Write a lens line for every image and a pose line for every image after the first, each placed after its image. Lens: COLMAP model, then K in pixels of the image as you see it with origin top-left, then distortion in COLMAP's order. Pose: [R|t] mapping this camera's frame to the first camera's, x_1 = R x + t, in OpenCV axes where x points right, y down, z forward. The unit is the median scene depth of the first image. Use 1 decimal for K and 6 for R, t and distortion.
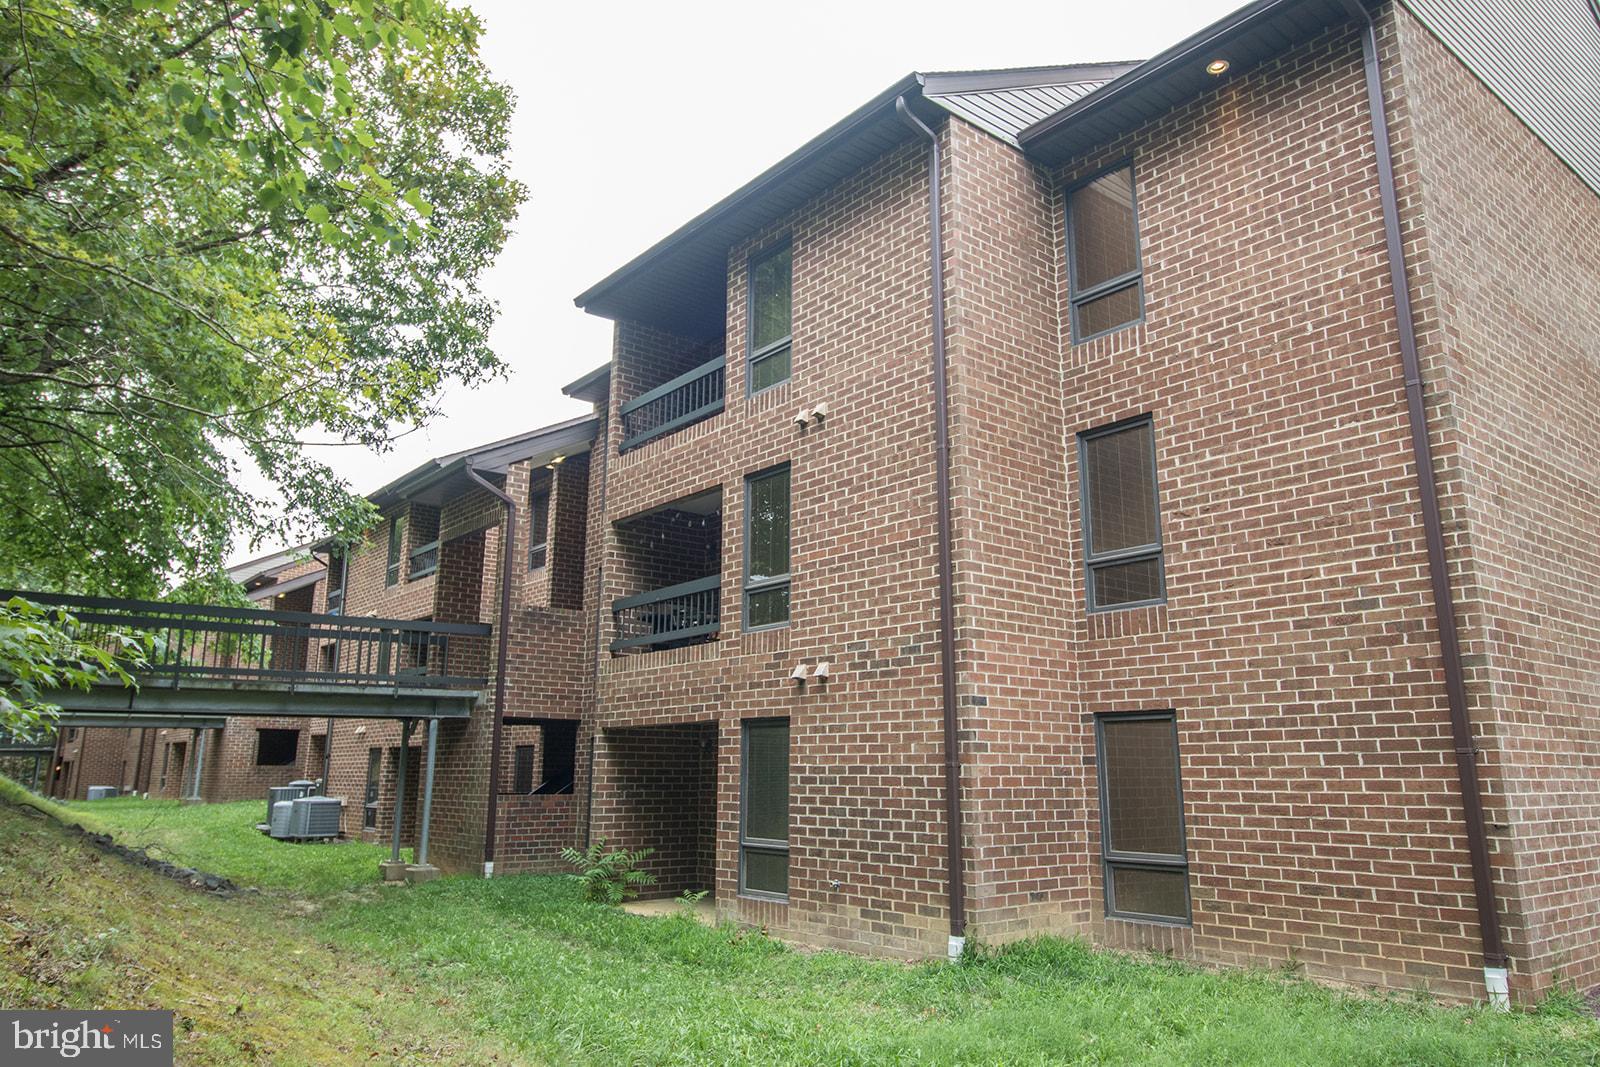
lens RADIAL K [[1114.0, 0, 800.0], [0, 1114.0, 533.5], [0, 0, 1]] dist [0.001866, 0.000052]
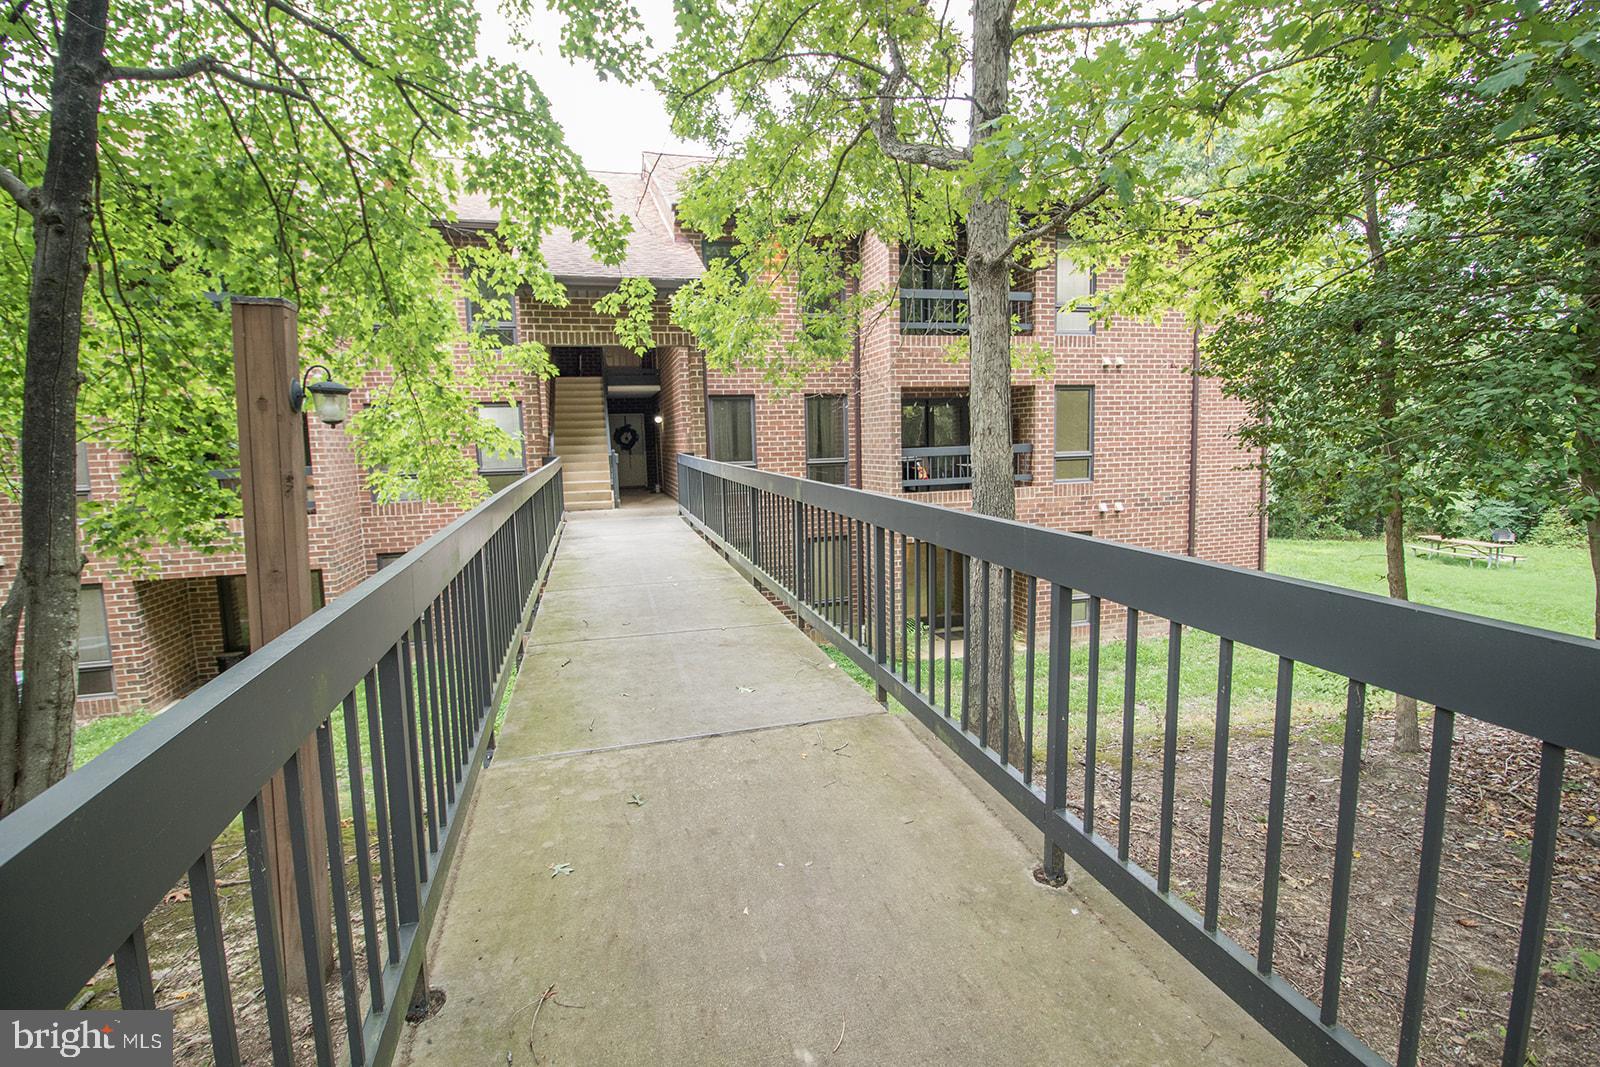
lens RADIAL K [[735.6, 0, 800.3], [0, 735.6, 516.5], [0, 0, 1]] dist [0.000044, -0.013794]
pose [[0.400015, -0.121143, 0.908467, -1.306478], [-0.170910, 0.963979, 0.203800, -0.024856], [-0.900432, -0.236789, 0.364902, 0.990981]]
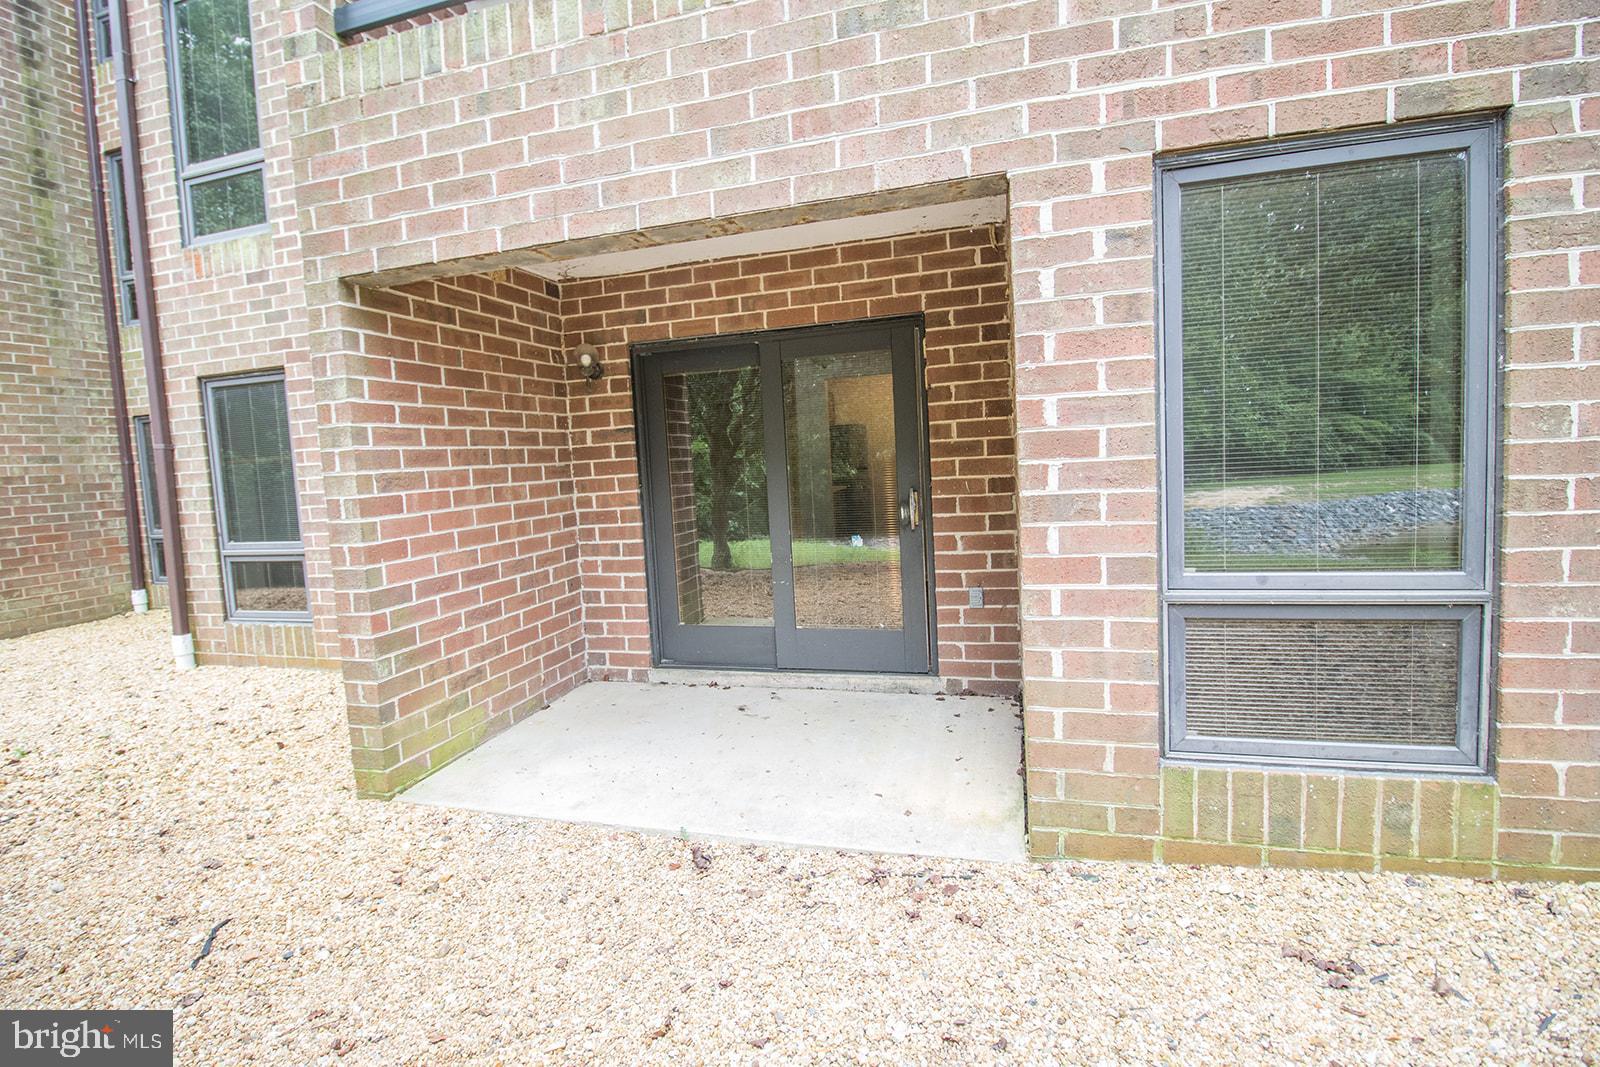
lens RADIAL K [[735.6, 0, 800.3], [0, 735.6, 516.5], [0, 0, 1]] dist [0.000044, -0.013794]
pose [[0.821980, -0.088346, 0.562622, -0.241026], [-0.072989, 0.963407, 0.257915, -0.009994], [-0.564820, -0.253066, 0.785453, 0.984188]]
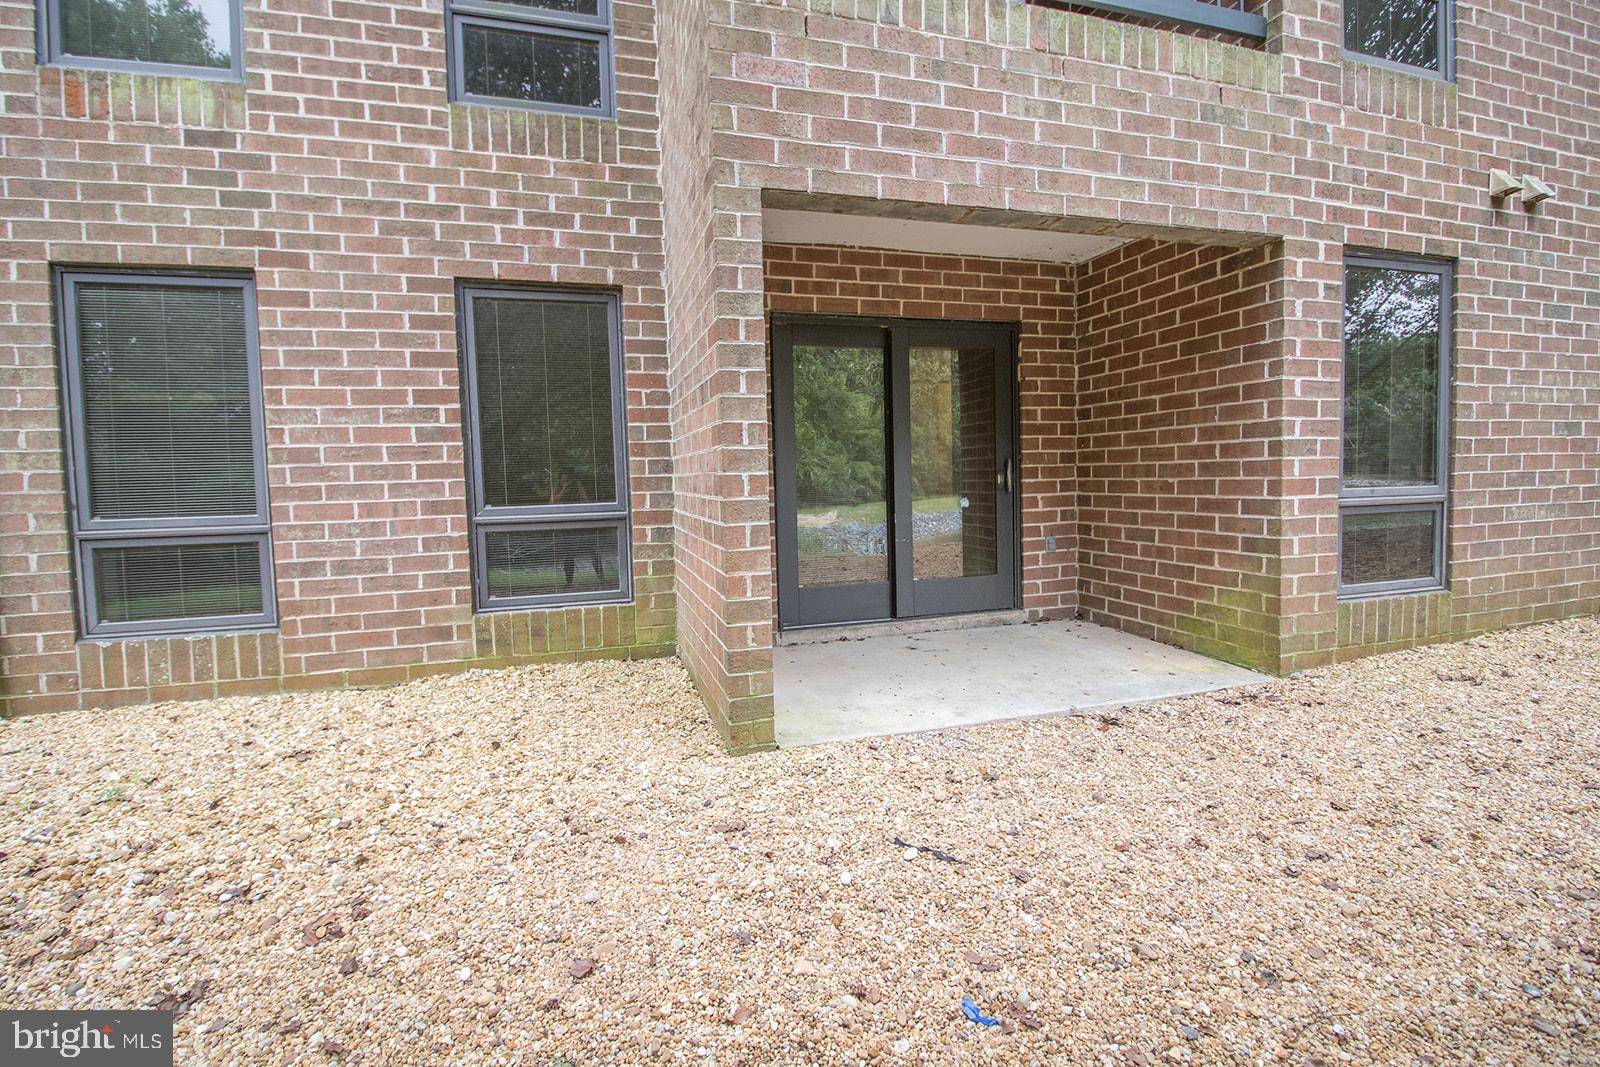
lens RADIAL K [[735.6, 0, 800.3], [0, 735.6, 516.5], [0, 0, 1]] dist [0.000044, -0.013794]
pose [[0.378825, -0.058739, 0.923602, -0.451488], [-0.179049, 0.974477, 0.135413, 0.059234], [-0.907983, -0.216668, 0.358639, 1.178841]]
